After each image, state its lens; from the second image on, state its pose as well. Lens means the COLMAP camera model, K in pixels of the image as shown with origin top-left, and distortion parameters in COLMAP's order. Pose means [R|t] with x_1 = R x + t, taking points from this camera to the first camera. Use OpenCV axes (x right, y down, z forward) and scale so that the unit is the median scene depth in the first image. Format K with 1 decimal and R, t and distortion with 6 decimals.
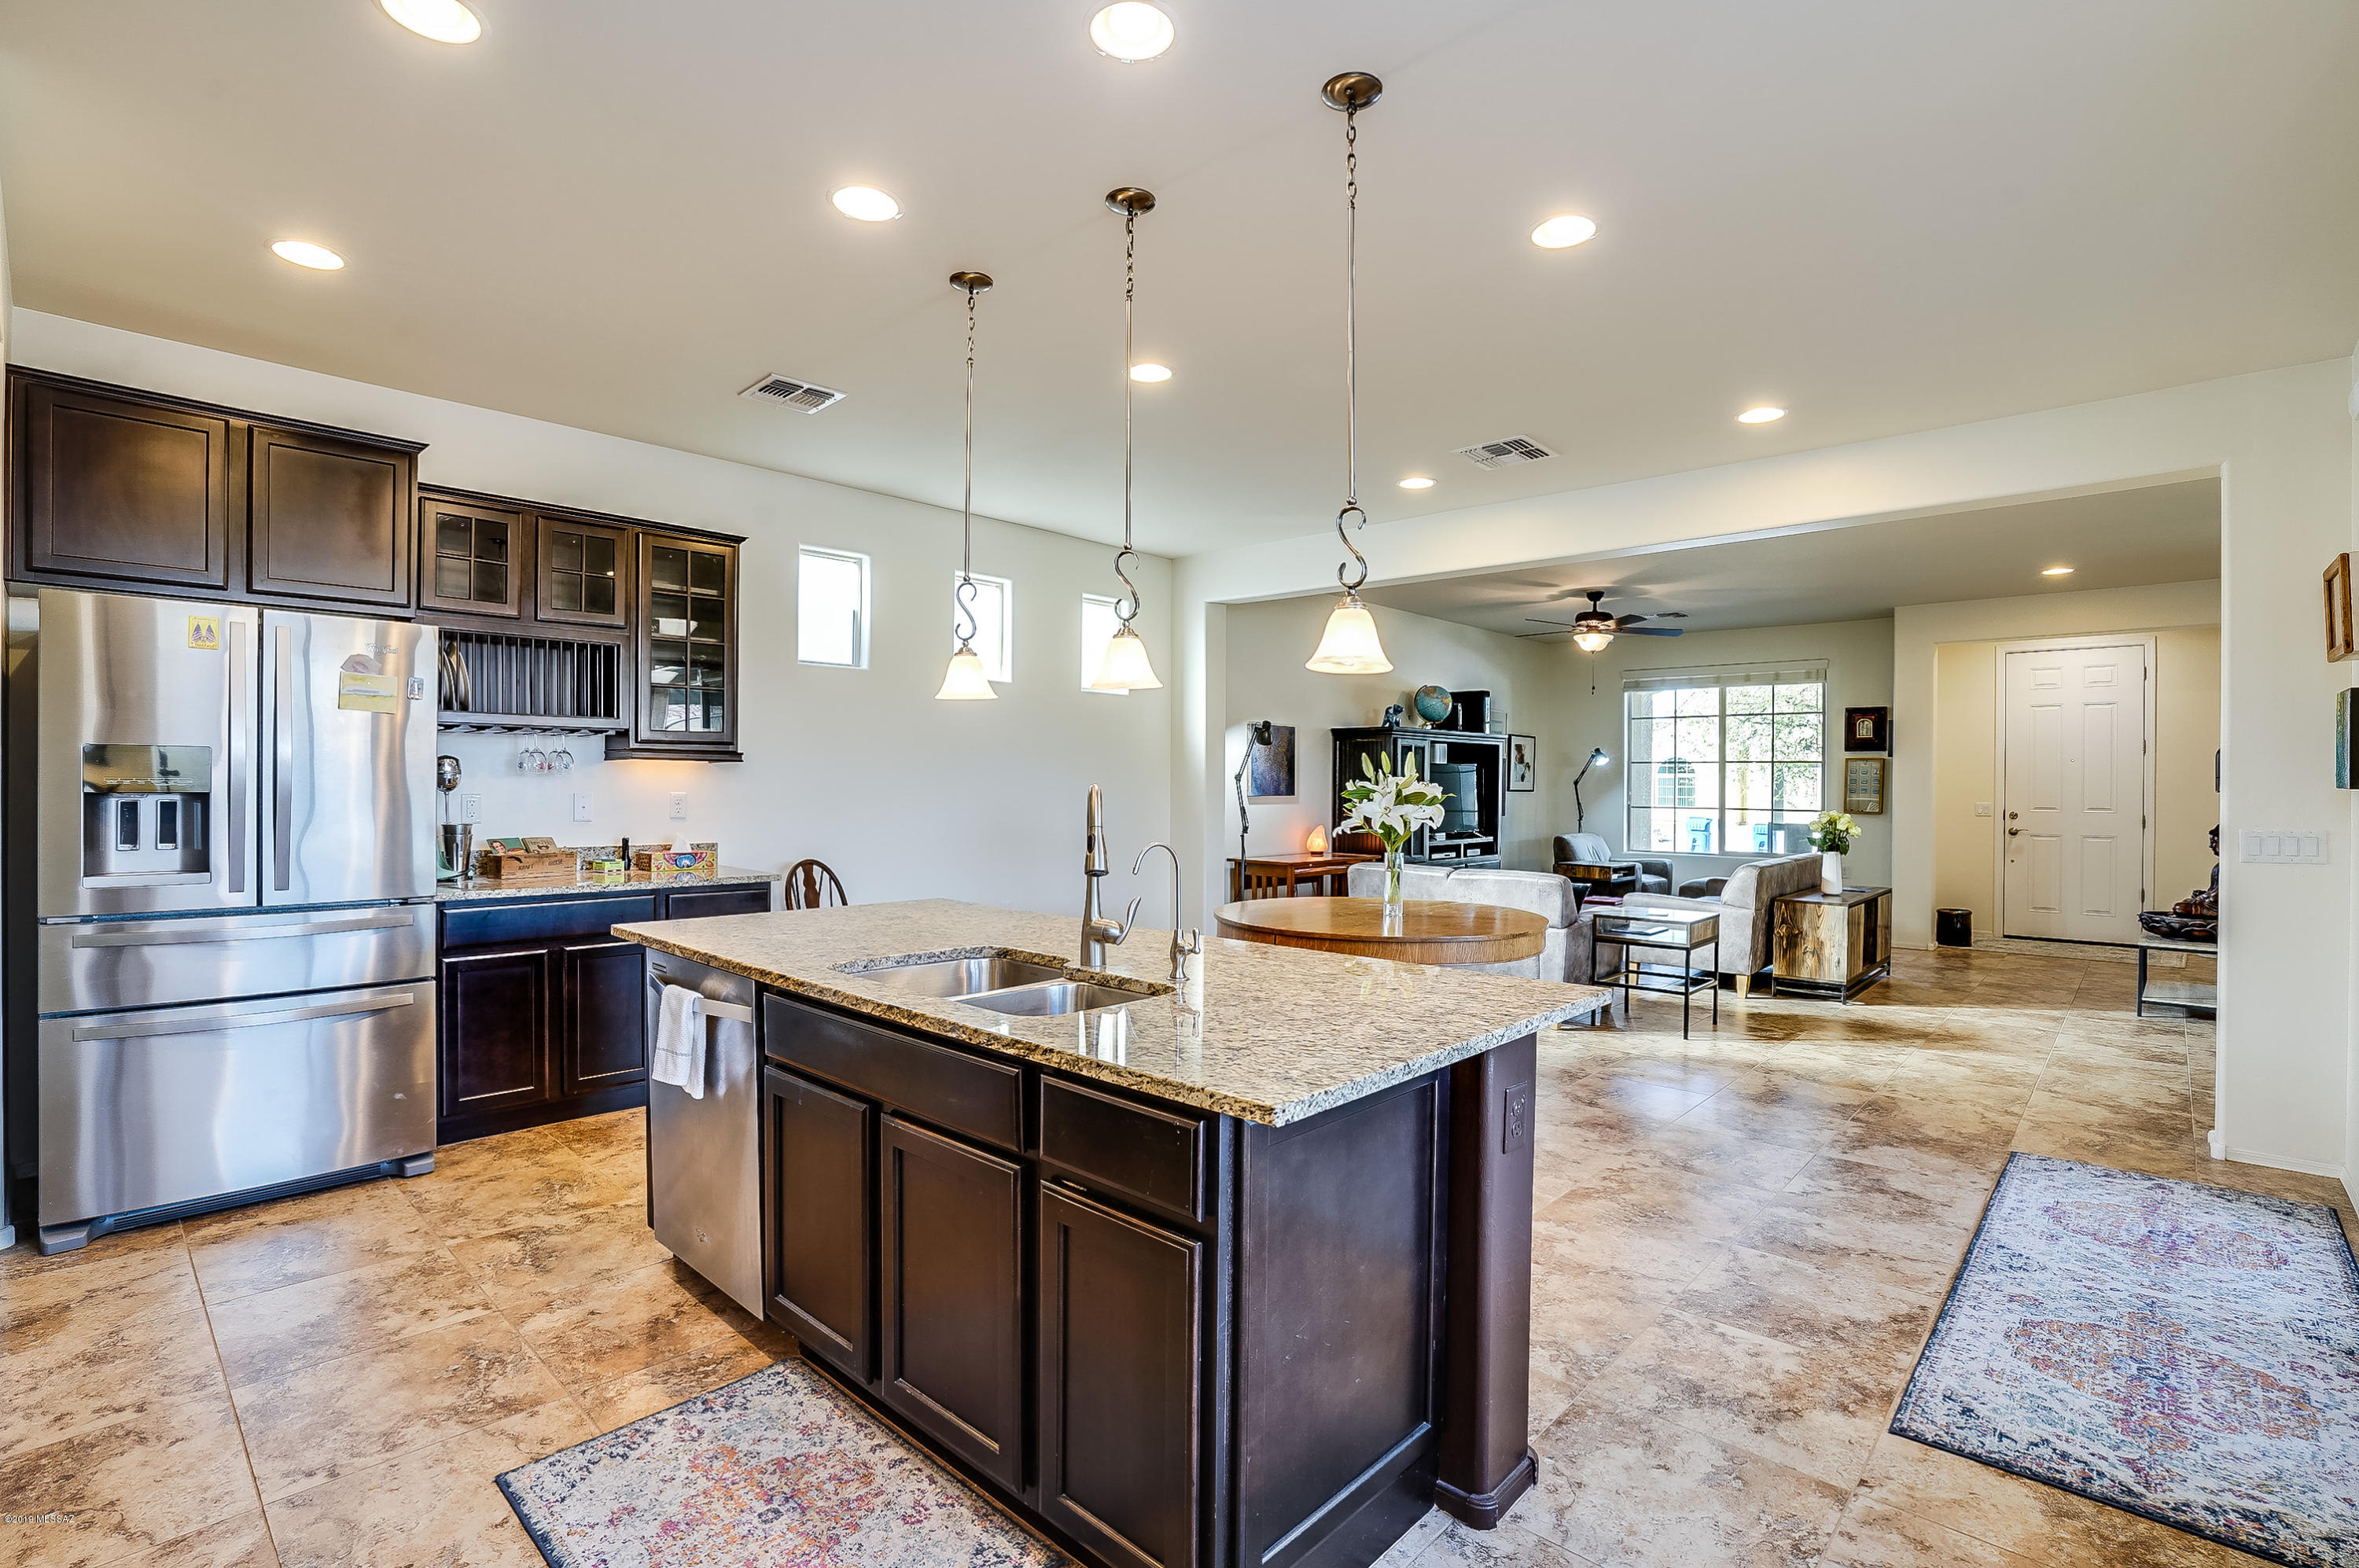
lens RADIAL K [[1088.9, 0, 1179.5], [0, 1088.9, 784.0], [0, 0, 1]] dist [-0.019802, 0.000570]
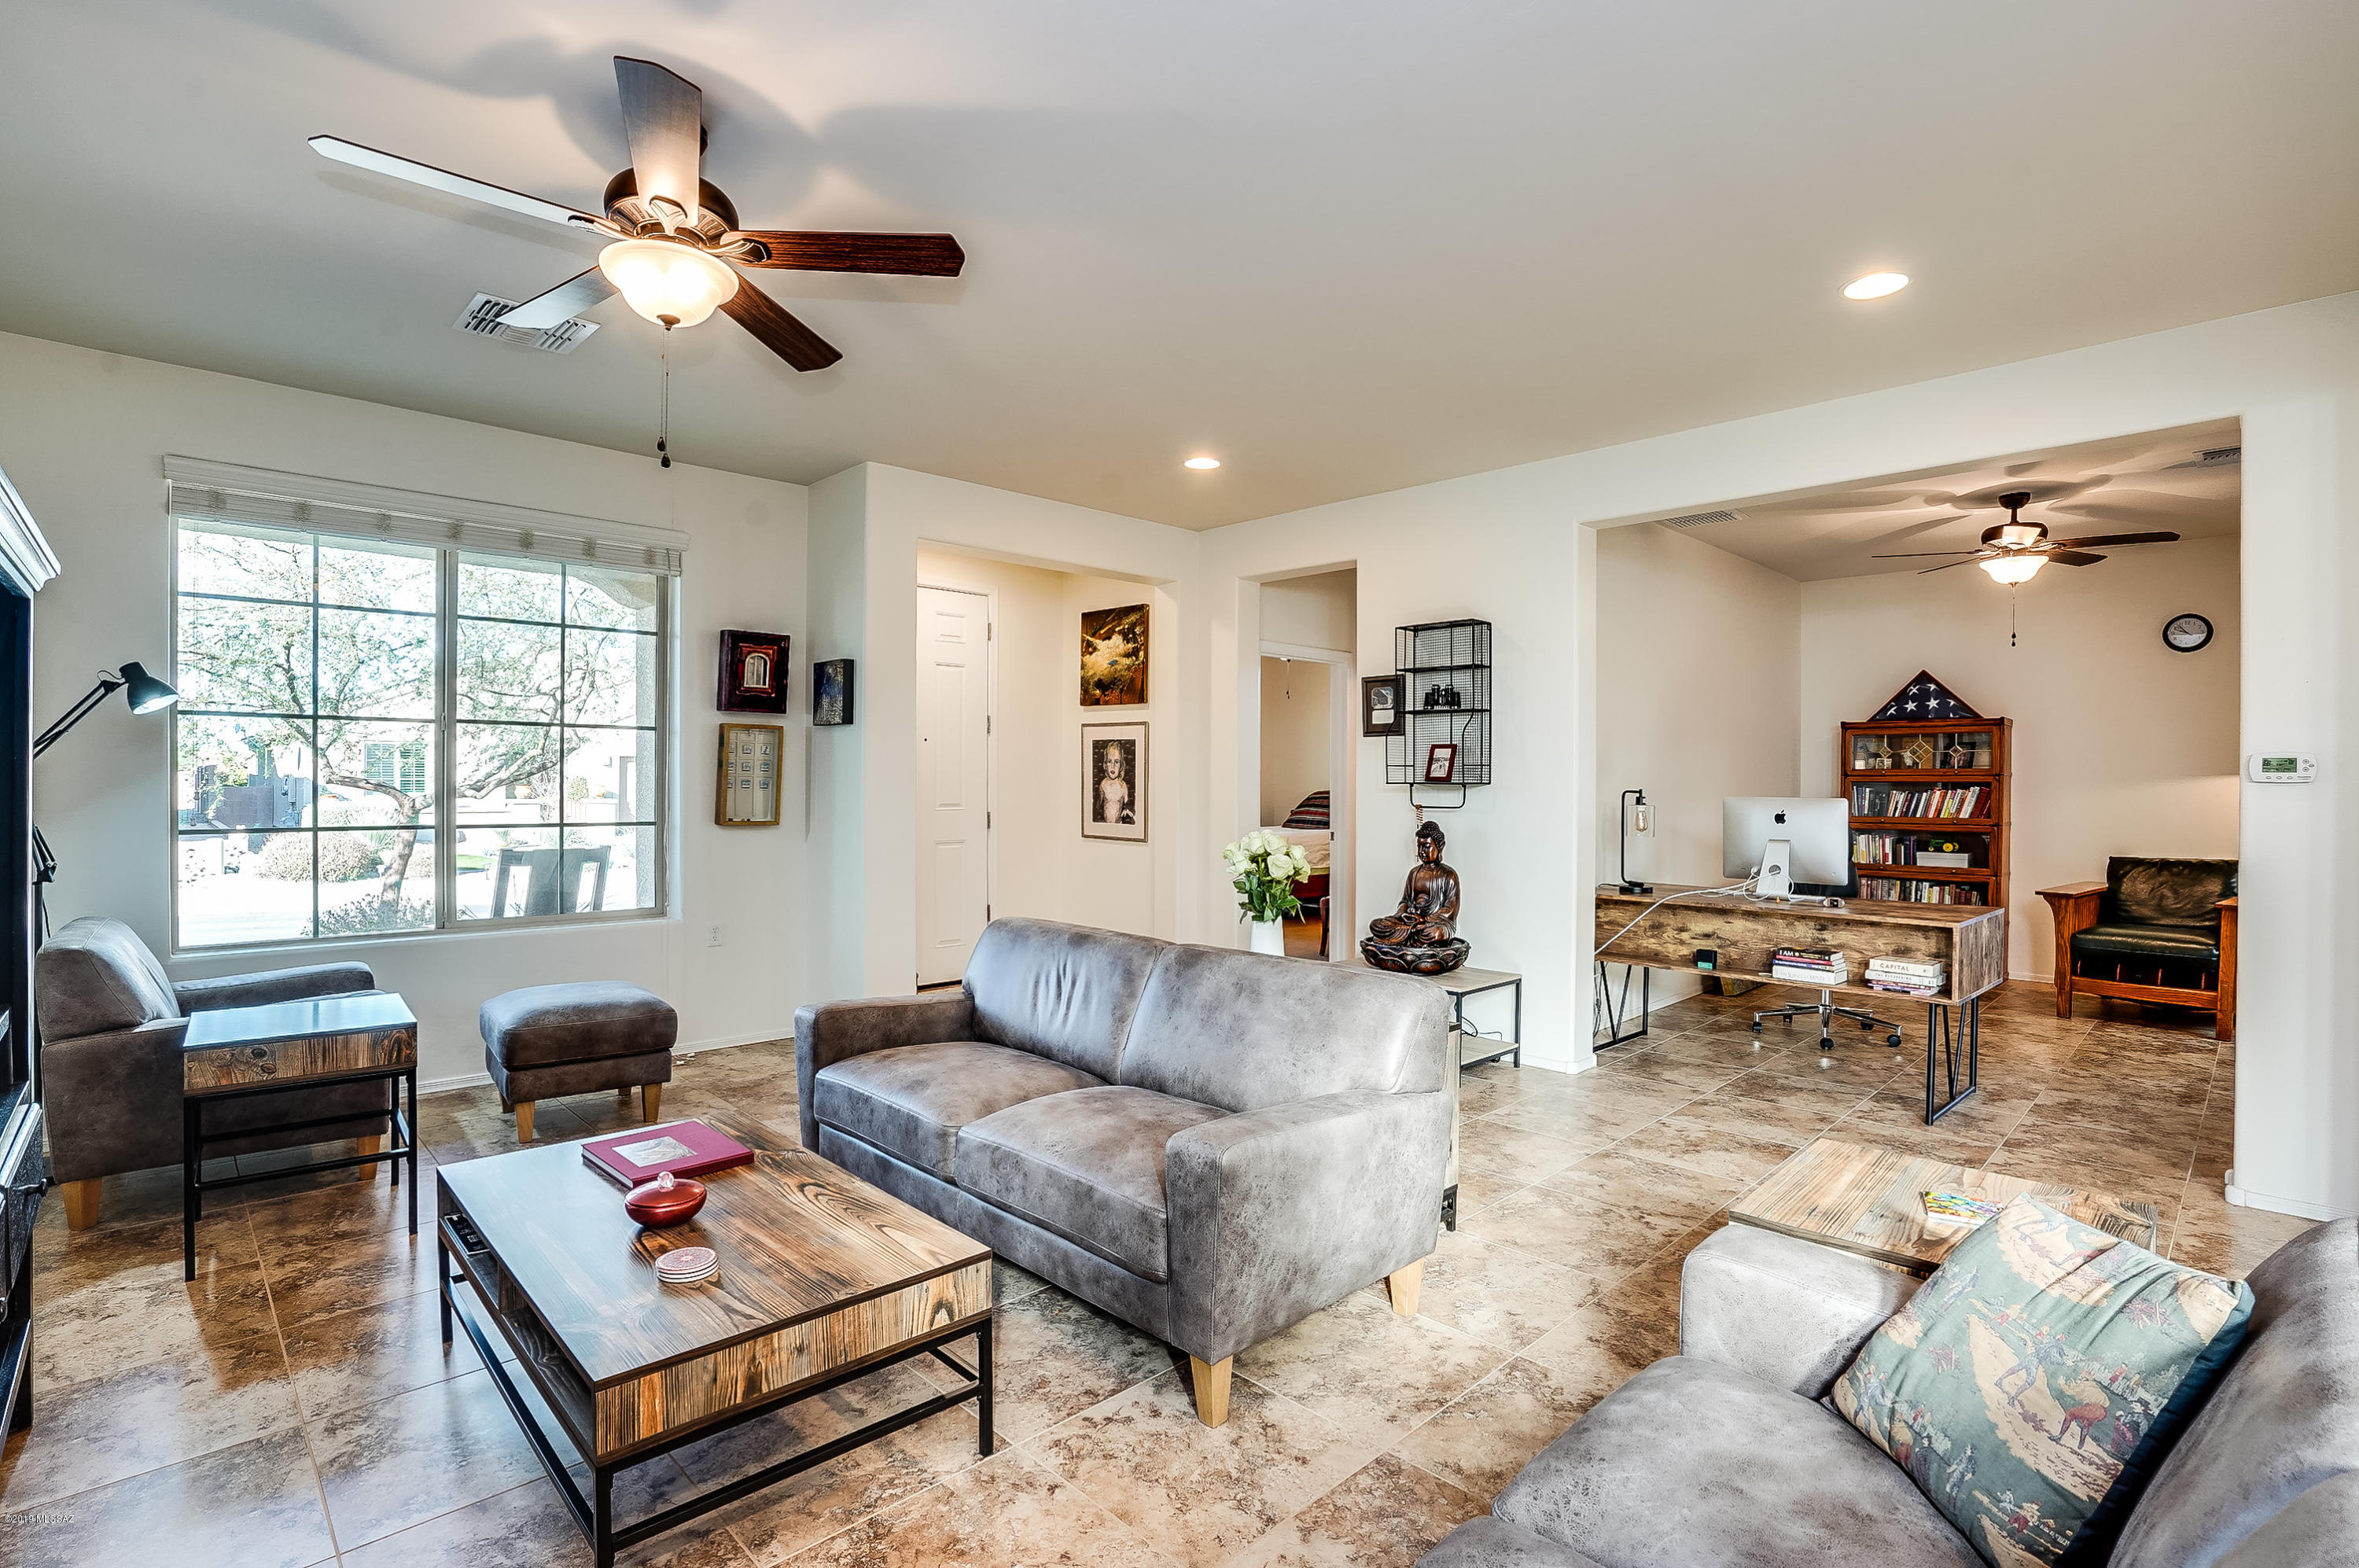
lens RADIAL K [[1112.6, 0, 1179.5], [0, 1112.6, 784.0], [0, 0, 1]] dist [-0.002819, 0.000305]
pose [[0.059064, -0.013521, 0.998163, 0.072320], [0.002243, 0.999908, 0.013412, -0.000533], [-0.998252, 0.001446, 0.059089, 0.742338]]
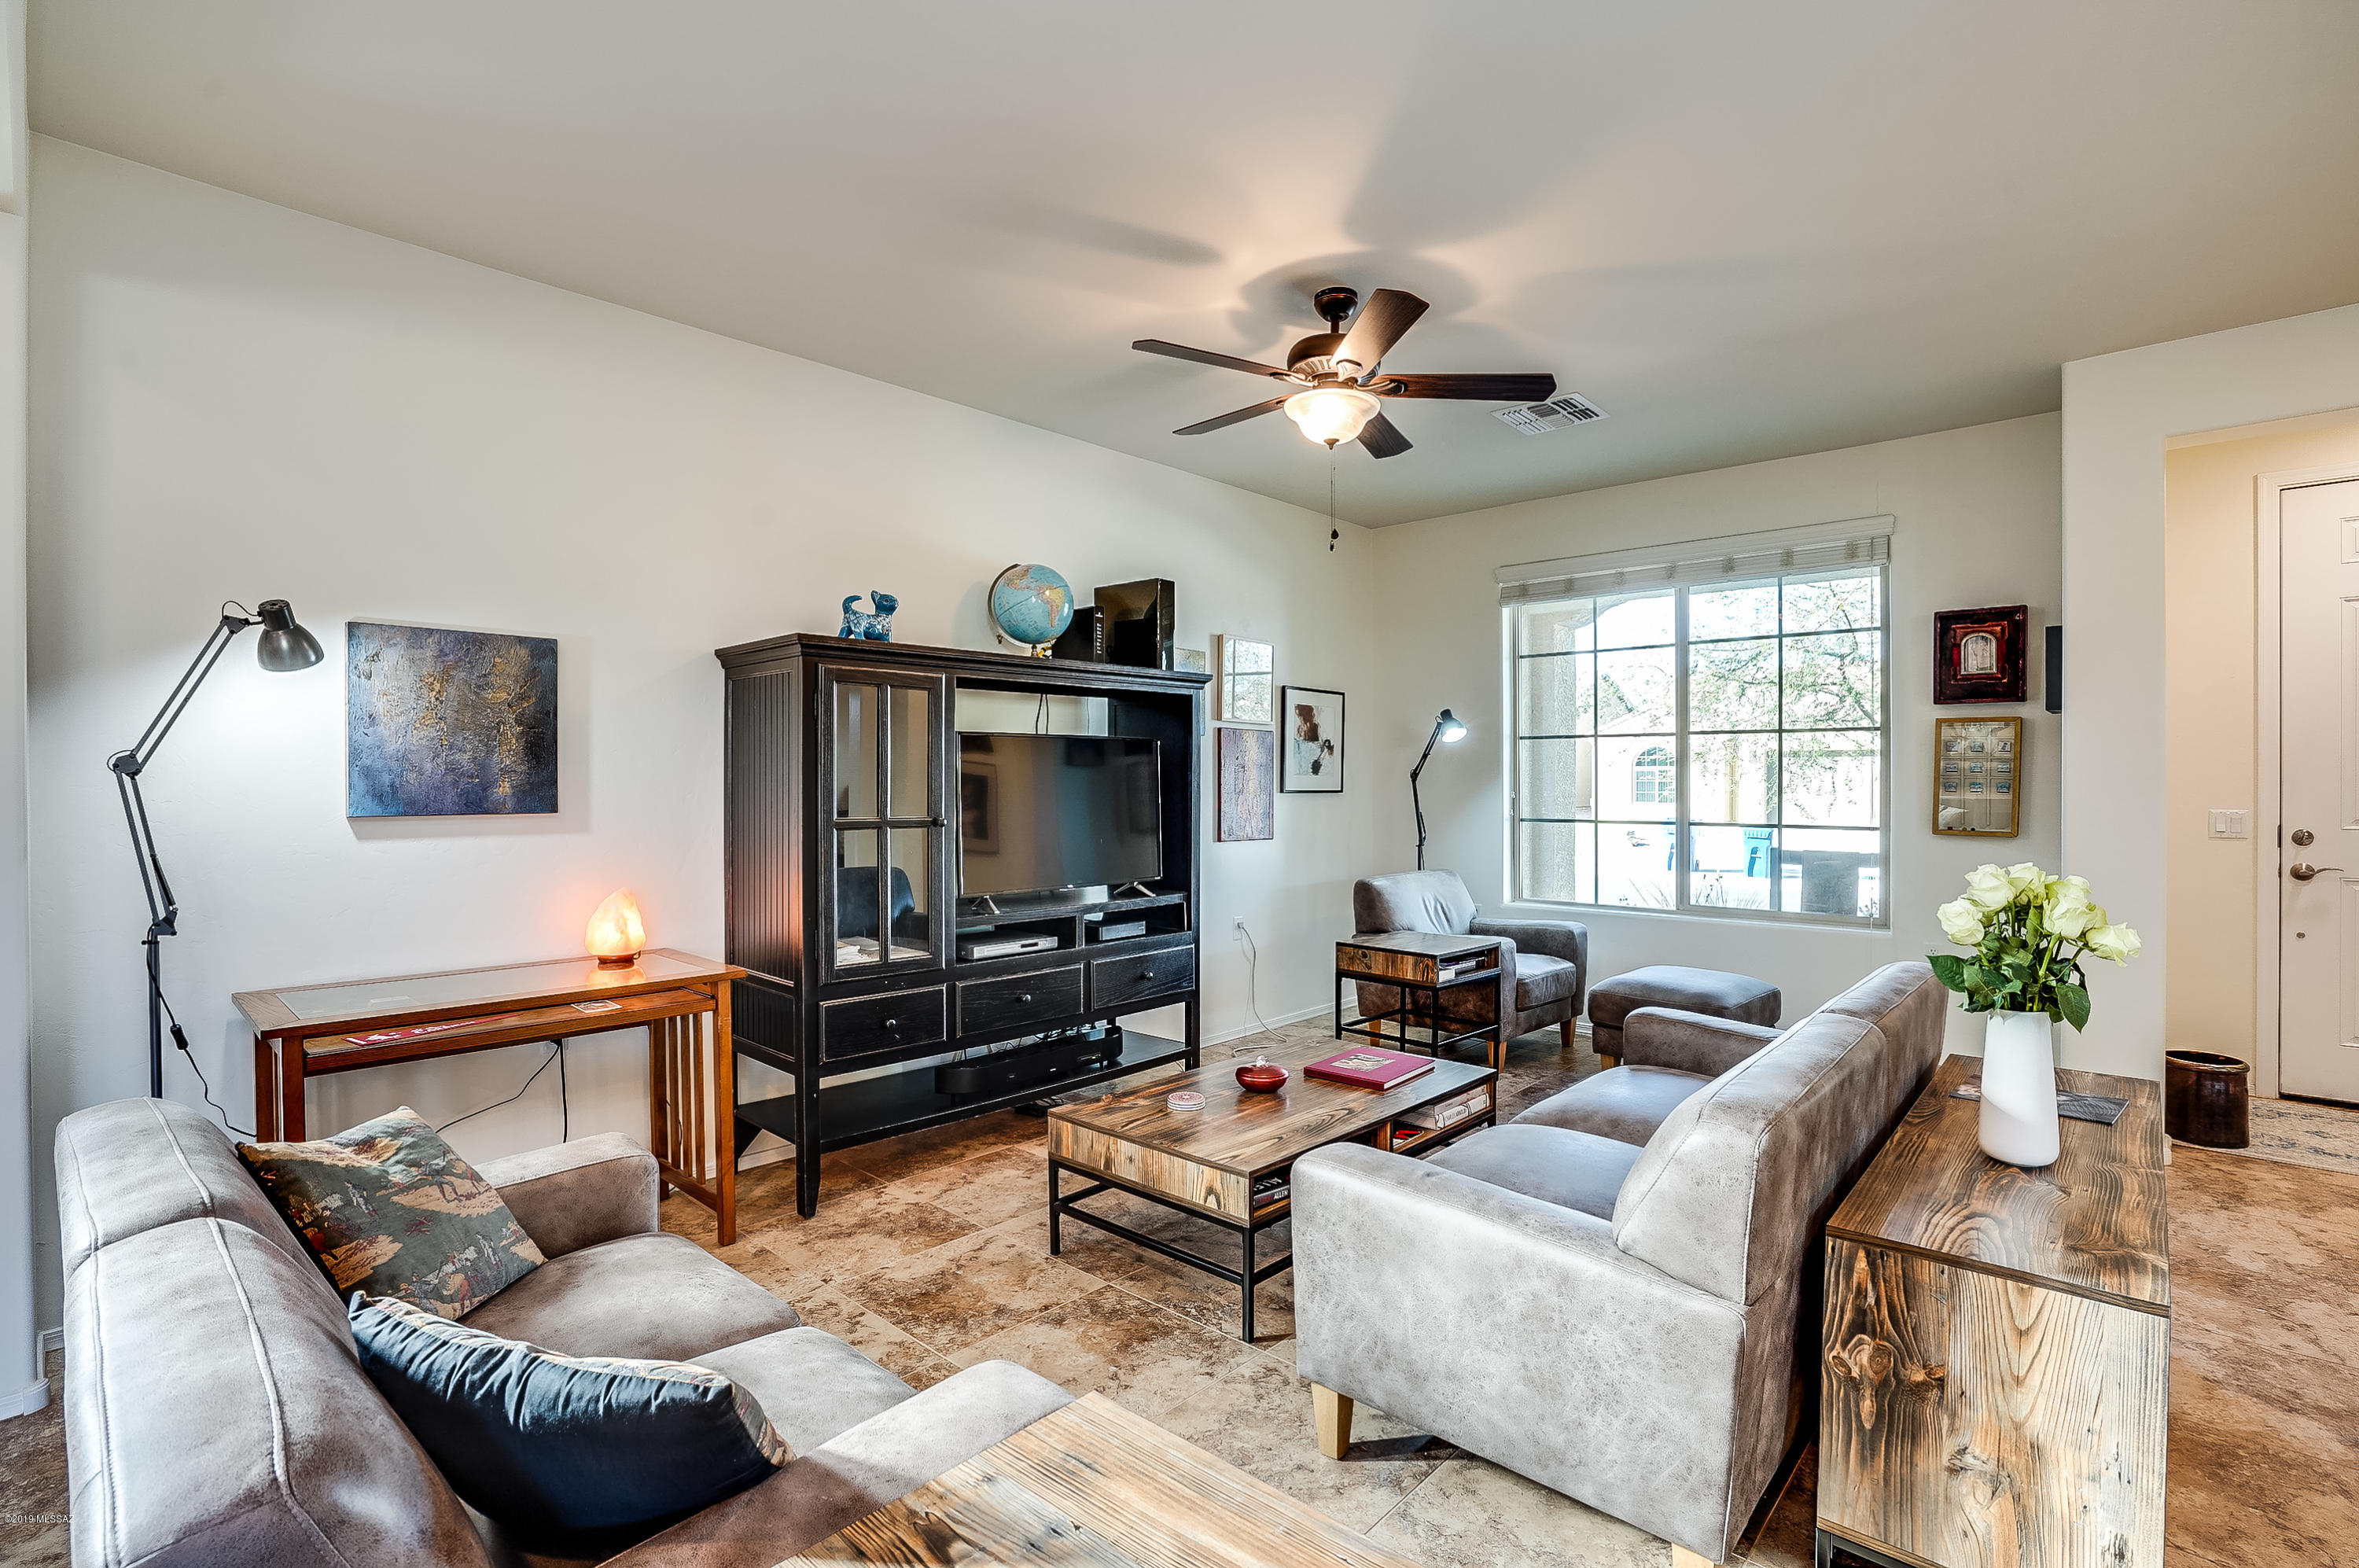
lens RADIAL K [[1112.6, 0, 1179.5], [0, 1112.6, 784.0], [0, 0, 1]] dist [-0.002819, 0.000305]
pose [[0.999825, -0.008329, 0.016760, 0.276860], [0.008322, 0.999965, 0.000519, 0.001936], [-0.016764, -0.000379, 0.999859, 0.519499]]
